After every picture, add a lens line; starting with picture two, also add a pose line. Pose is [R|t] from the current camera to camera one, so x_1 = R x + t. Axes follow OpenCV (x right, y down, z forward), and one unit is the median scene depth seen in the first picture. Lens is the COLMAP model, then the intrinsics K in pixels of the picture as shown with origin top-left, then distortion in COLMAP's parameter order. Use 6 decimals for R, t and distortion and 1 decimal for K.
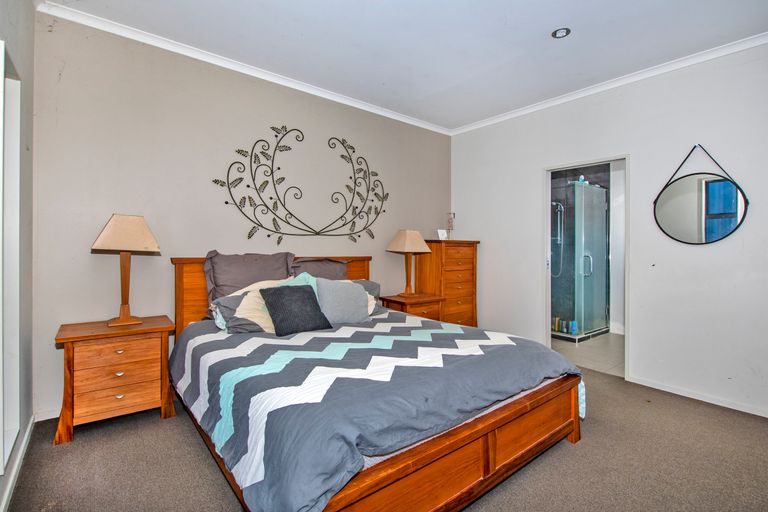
lens RADIAL K [[364.6, 0, 394.4], [0, 364.6, 238.1], [0, 0, 1]] dist [0.005997, -0.000004]
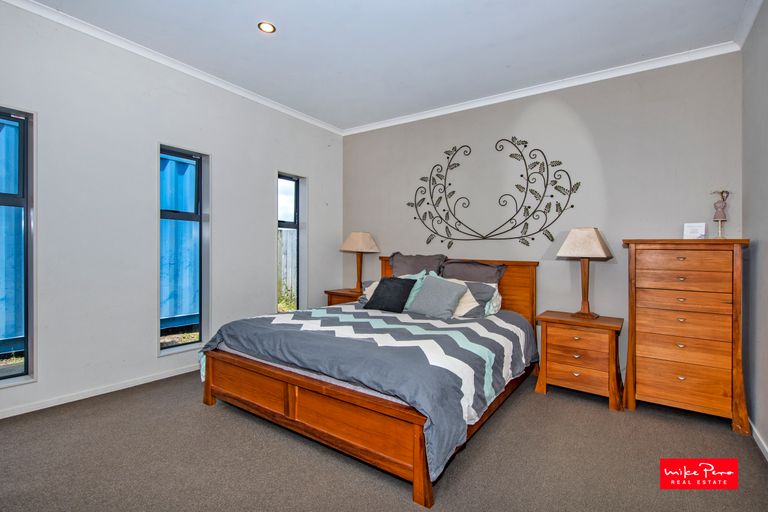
lens RADIAL K [[364.6, 0, 385.1], [0, 364.6, 255.8], [0, 0, 1]] dist [0.005997, -0.000004]
pose [[0.262608, 0.012359, -0.964823, 0.727447], [0.011089, 0.999813, 0.015825, 0.019768], [0.964839, -0.014854, 0.262422, 0.448047]]
